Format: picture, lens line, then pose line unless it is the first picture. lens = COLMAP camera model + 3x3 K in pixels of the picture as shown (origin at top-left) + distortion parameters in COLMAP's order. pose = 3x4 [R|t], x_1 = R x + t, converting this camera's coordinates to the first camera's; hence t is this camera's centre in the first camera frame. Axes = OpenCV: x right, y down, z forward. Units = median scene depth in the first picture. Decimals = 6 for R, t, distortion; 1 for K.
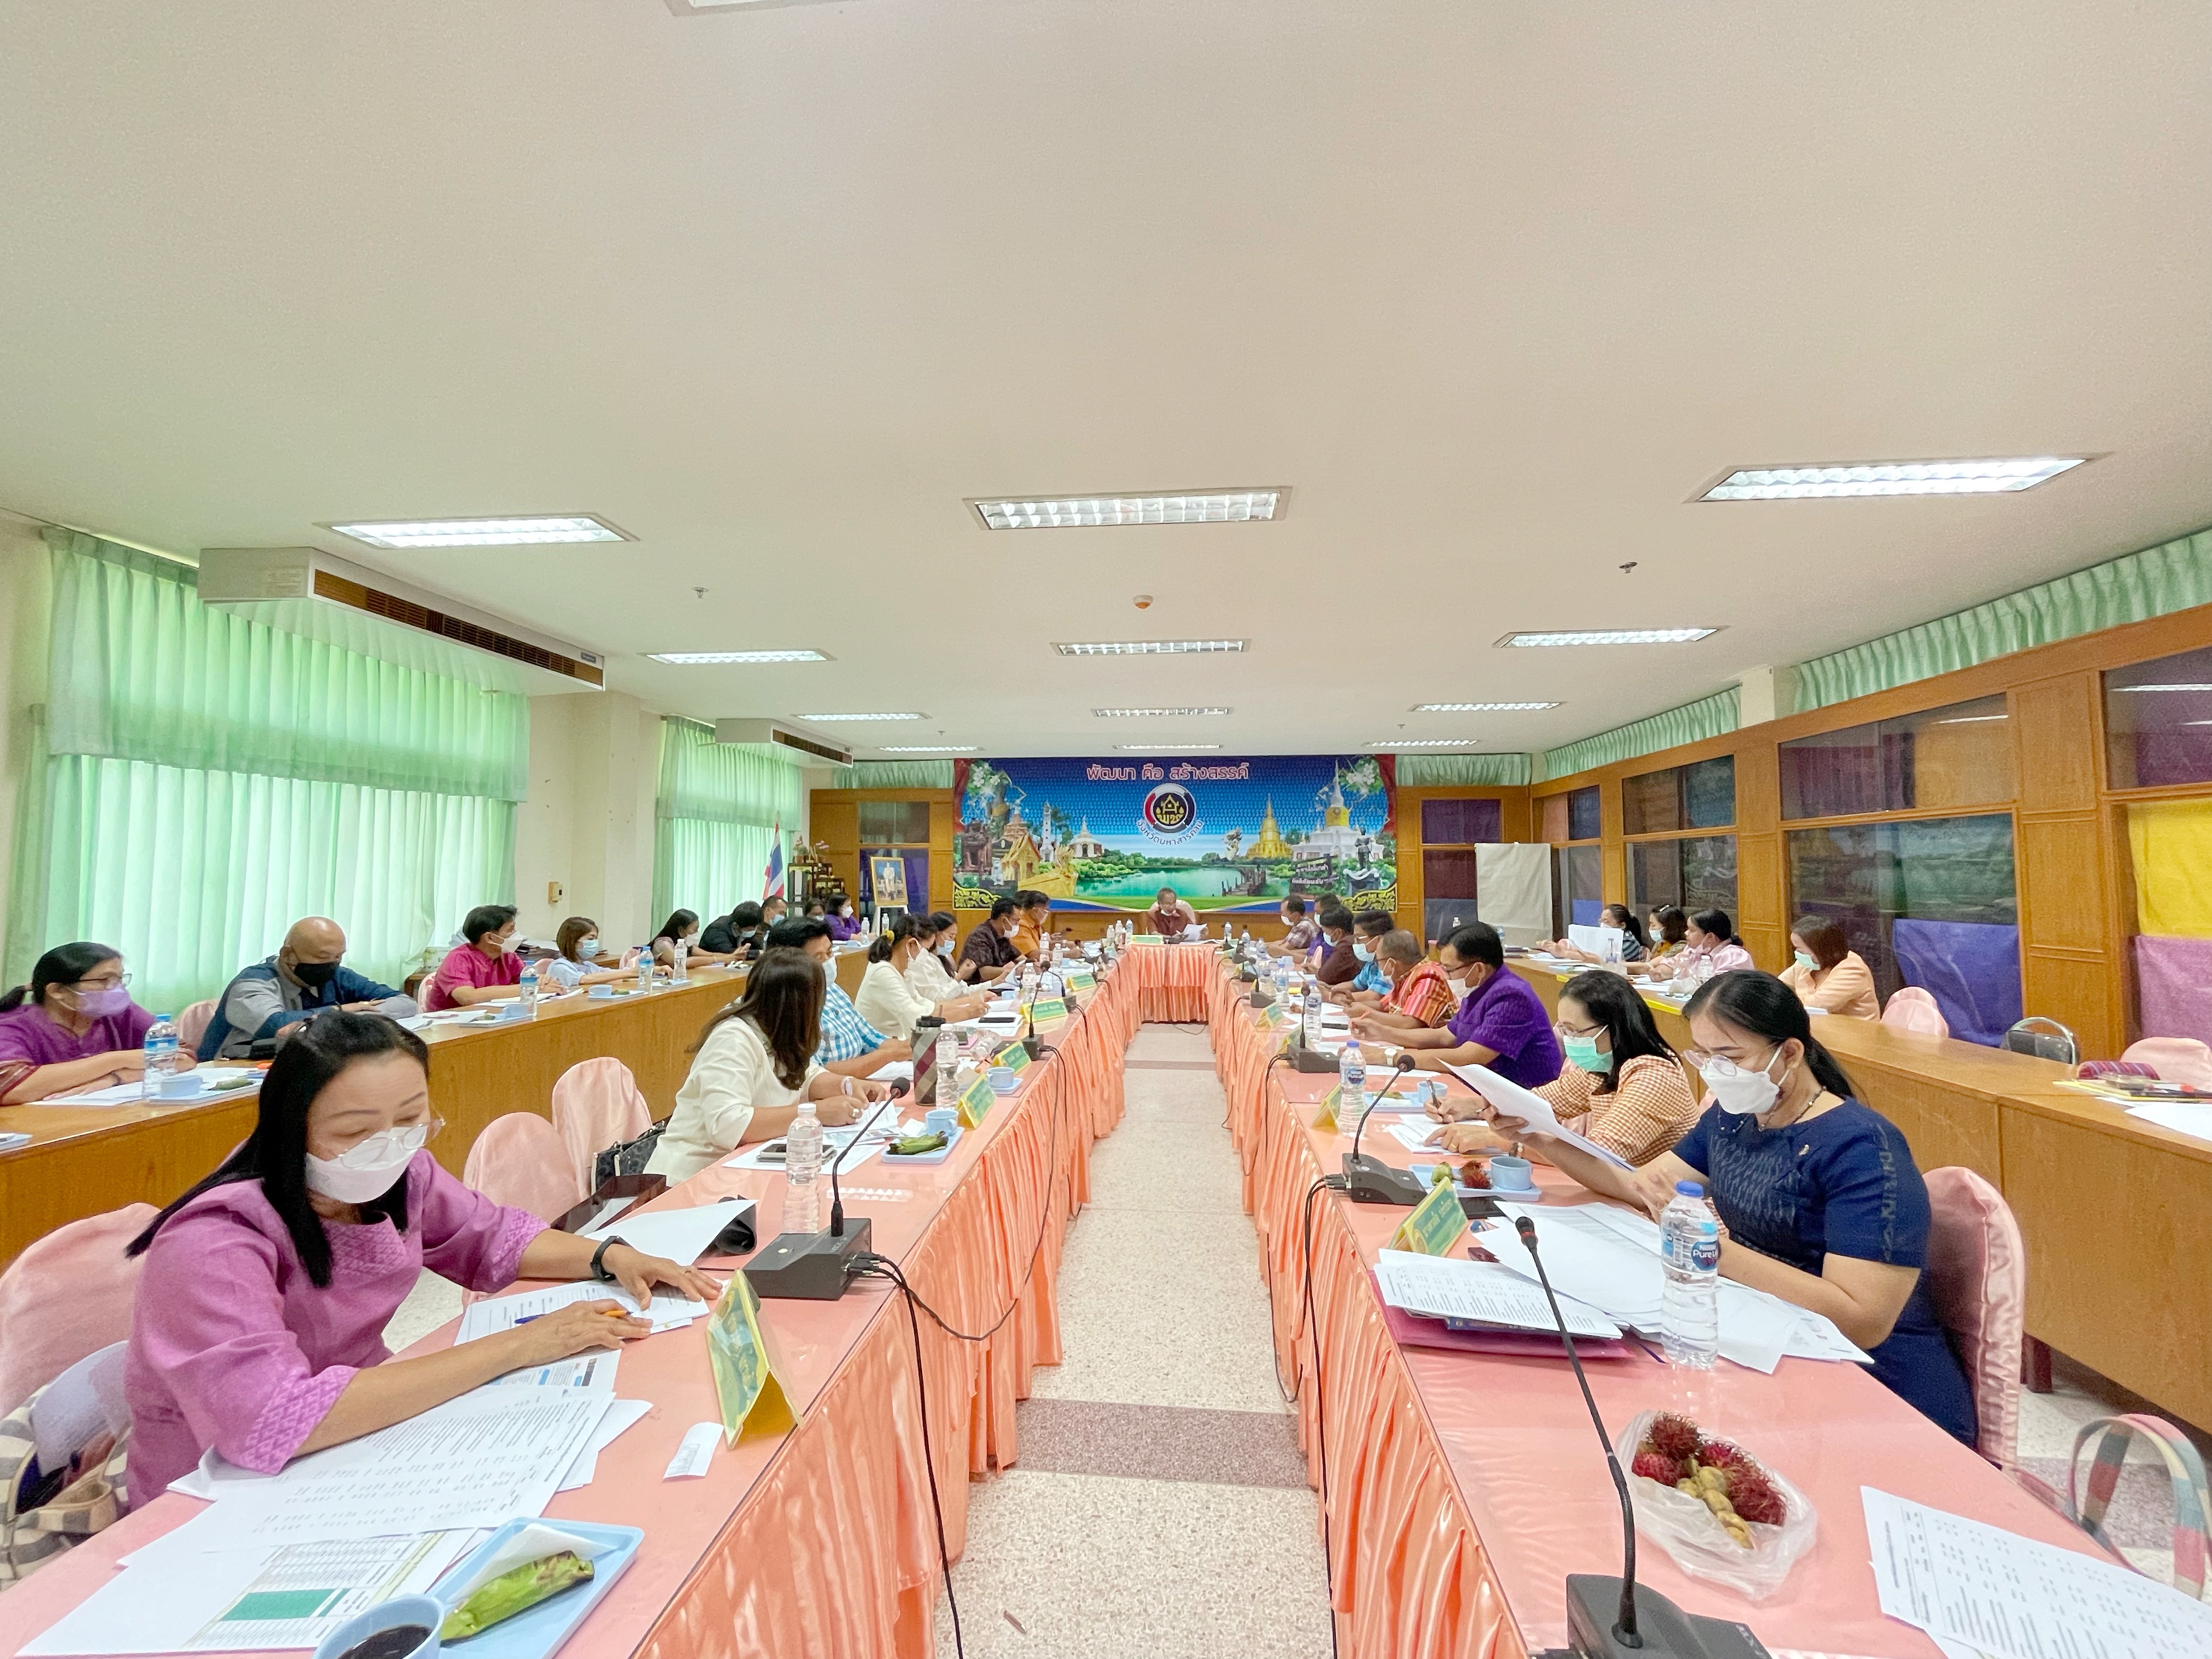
lens RADIAL K [[902.5, 0, 1127.3], [0, 902.5, 832.4], [0, 0, 1]] dist [-0.000133, -0.000474]
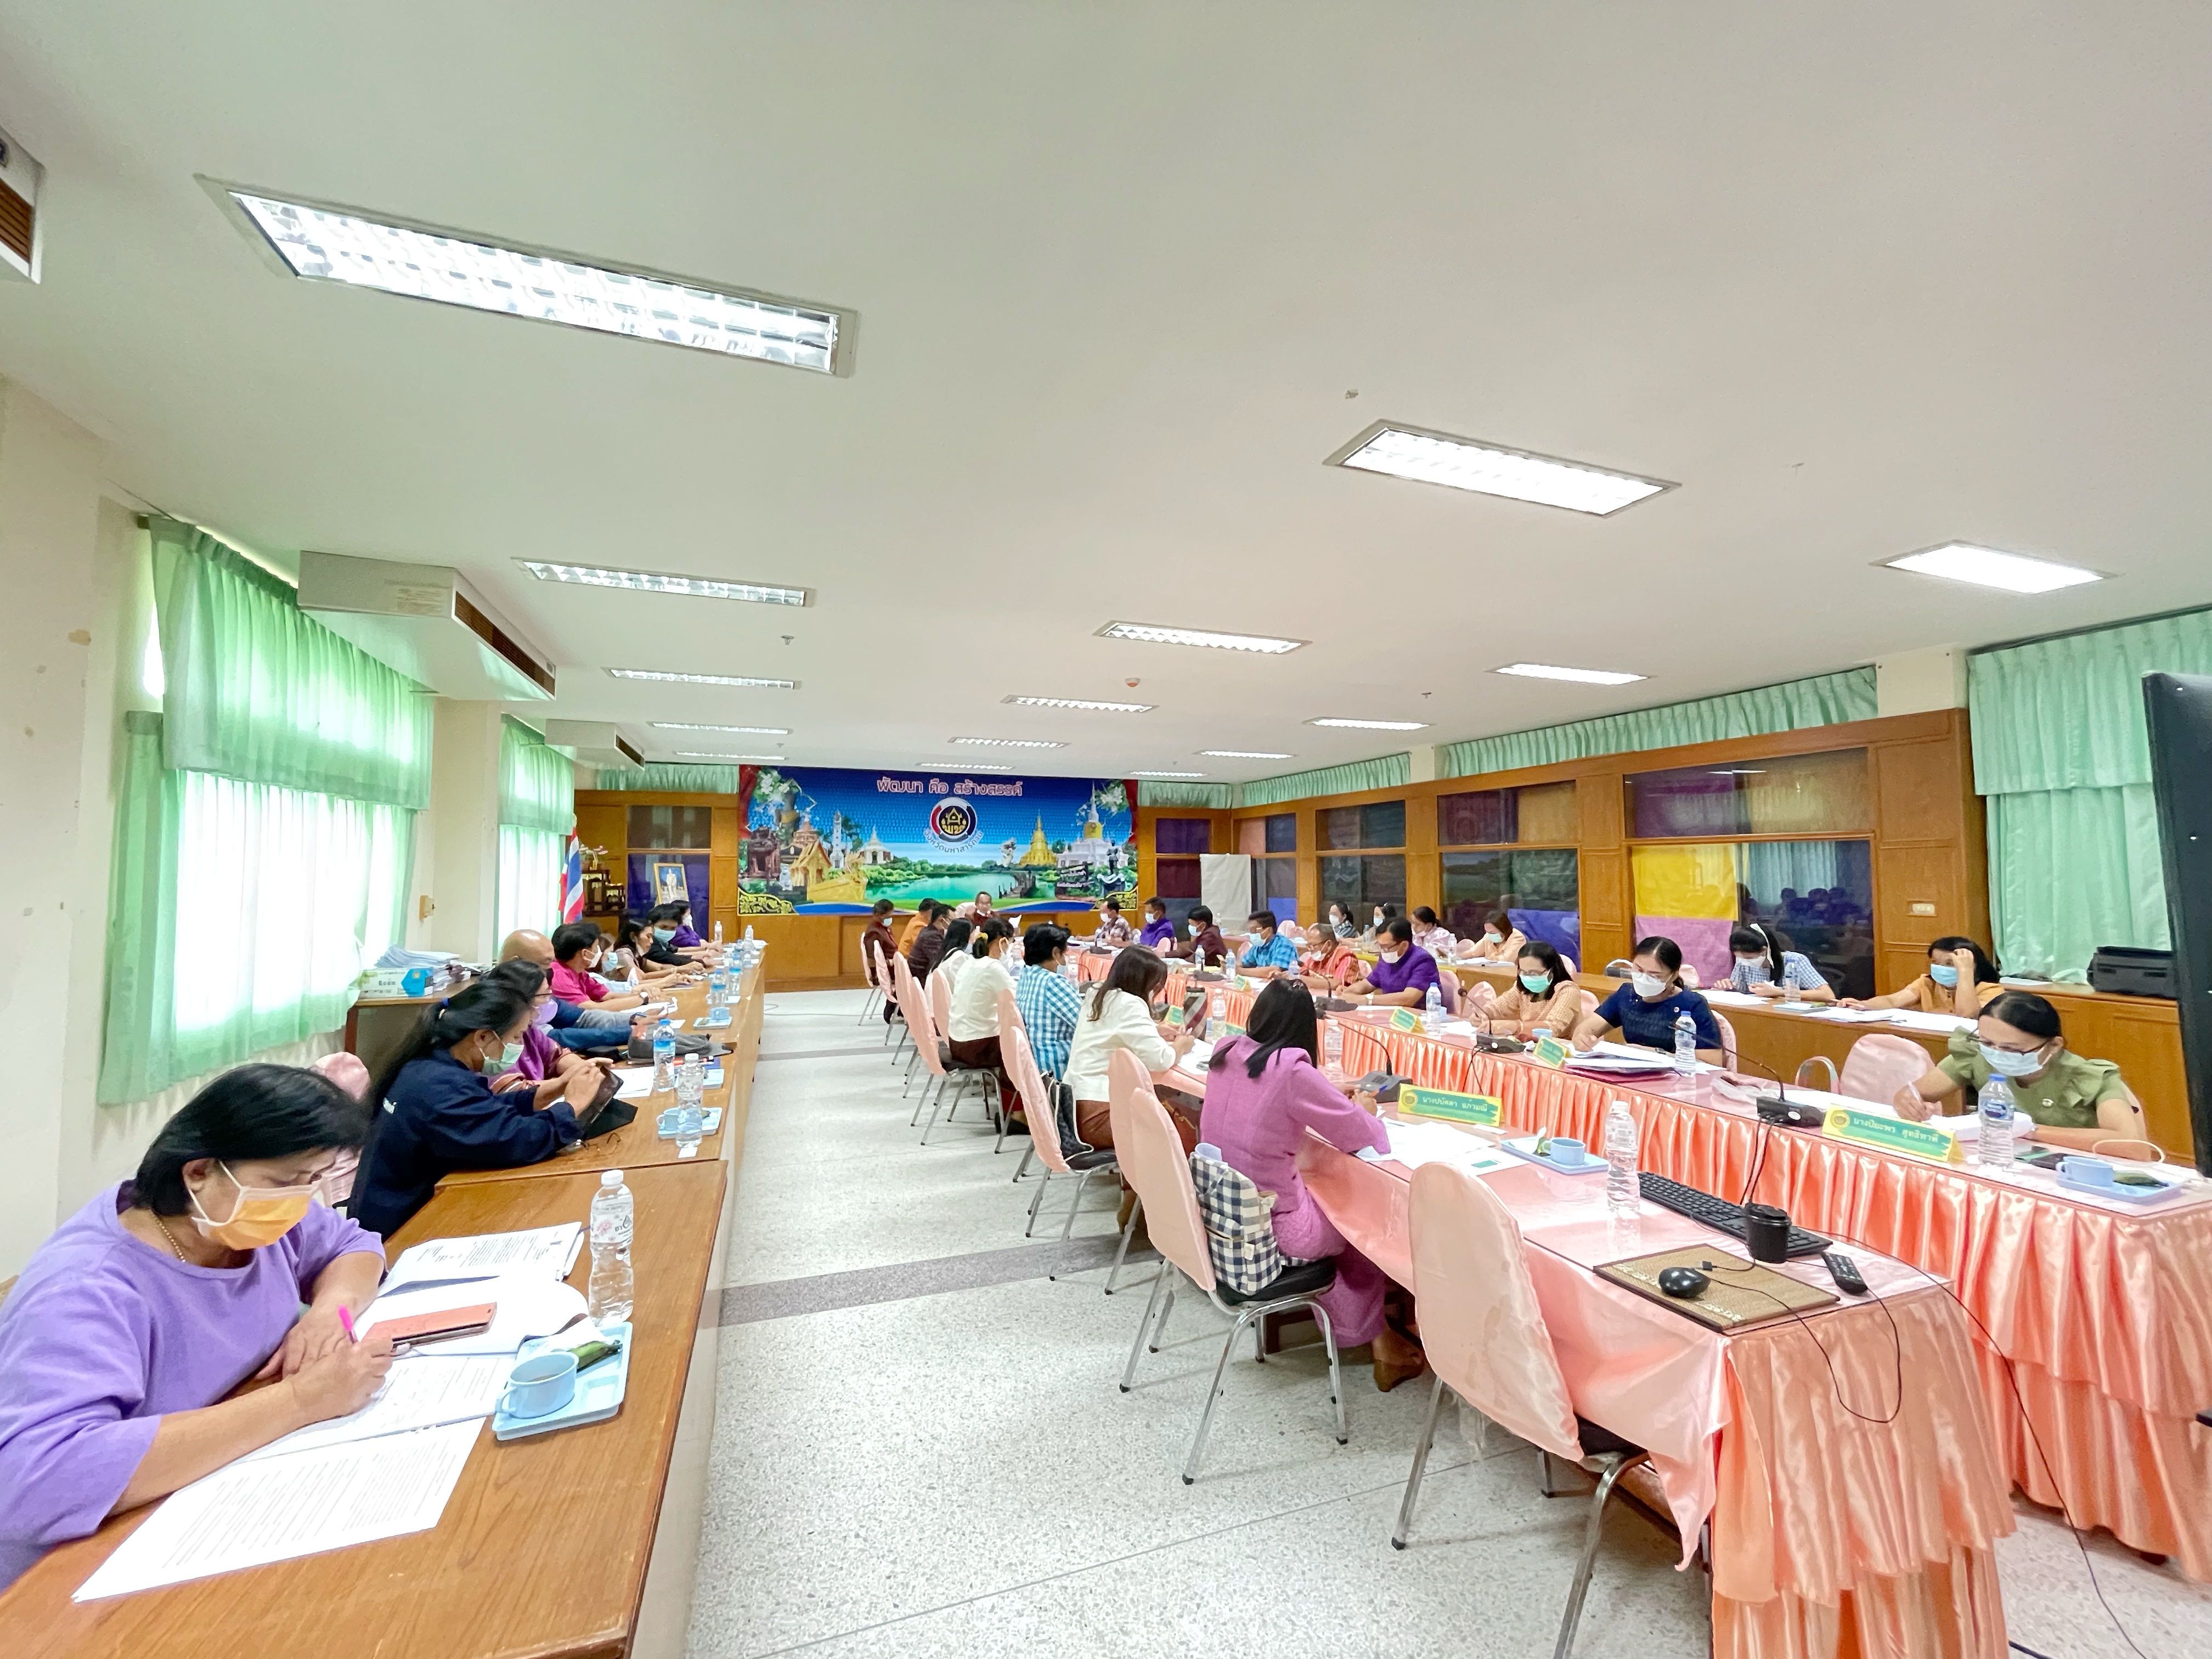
lens RADIAL K [[902.5, 0, 1117.2], [0, 902.5, 820.7], [0, 0, 1]] dist [-0.000133, -0.000474]
pose [[0.896853, 0.023171, 0.441721, -0.265157], [-0.019089, 0.999724, -0.013684, -0.014291], [-0.441917, 0.003840, 0.897048, -0.084626]]
